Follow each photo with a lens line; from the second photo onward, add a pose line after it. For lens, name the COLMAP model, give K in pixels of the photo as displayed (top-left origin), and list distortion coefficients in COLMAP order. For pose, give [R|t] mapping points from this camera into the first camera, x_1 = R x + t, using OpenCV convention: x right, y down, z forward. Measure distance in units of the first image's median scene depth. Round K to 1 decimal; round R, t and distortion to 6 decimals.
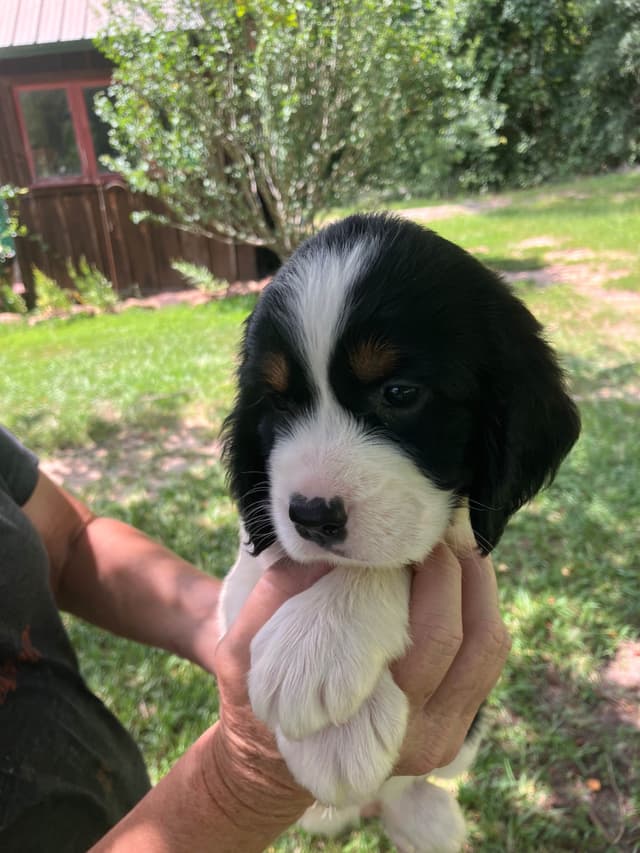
lens RADIAL K [[699.3, 0, 323.8], [0, 699.3, 424.5], [0, 0, 1]] dist [-0.011183, 0.007195]
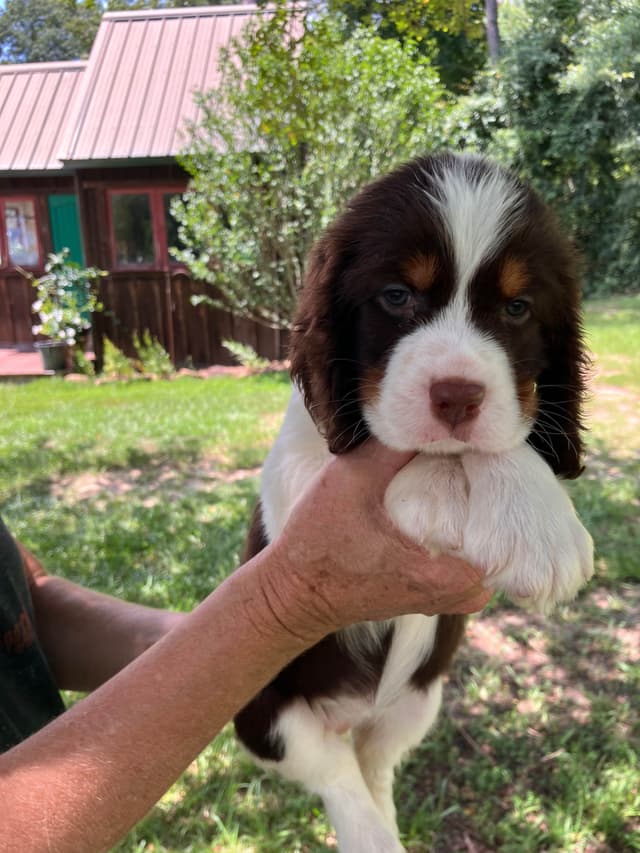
lens RADIAL K [[695.2, 0, 333.3], [0, 695.2, 427.9], [0, 0, 1]] dist [-0.004024, -0.008541]
pose [[0.995362, 0.070611, -0.065327, 0.049371], [-0.078956, 0.987626, -0.135503, 0.051083], [0.054950, 0.140033, 0.988621, -0.101468]]
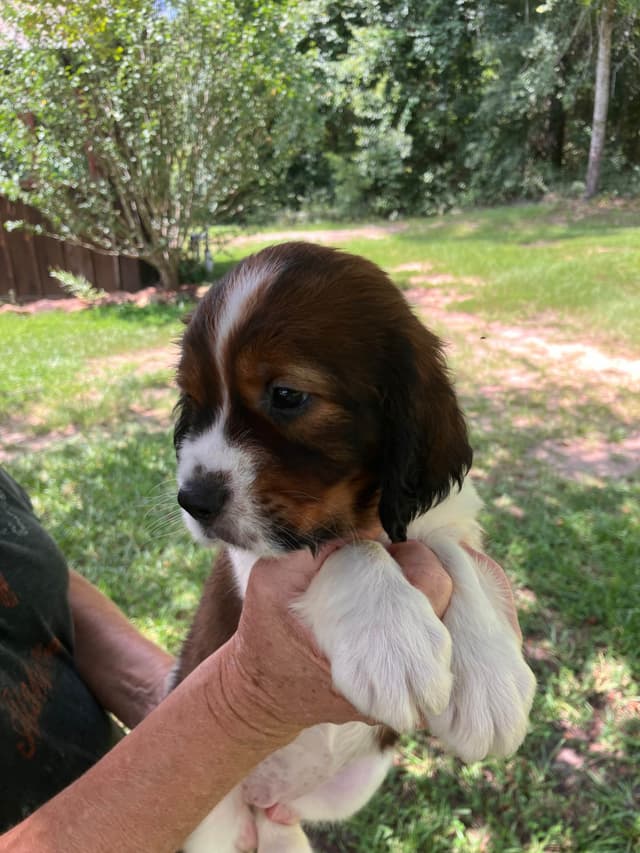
lens RADIAL K [[699.3, 0, 323.8], [0, 699.3, 424.5], [0, 0, 1]] dist [-0.011183, 0.007195]
pose [[0.995263, 0.021707, 0.094766, 0.091462], [-0.019209, 0.999446, -0.027188, 0.014497], [-0.095304, 0.025239, 0.995128, -0.053291]]
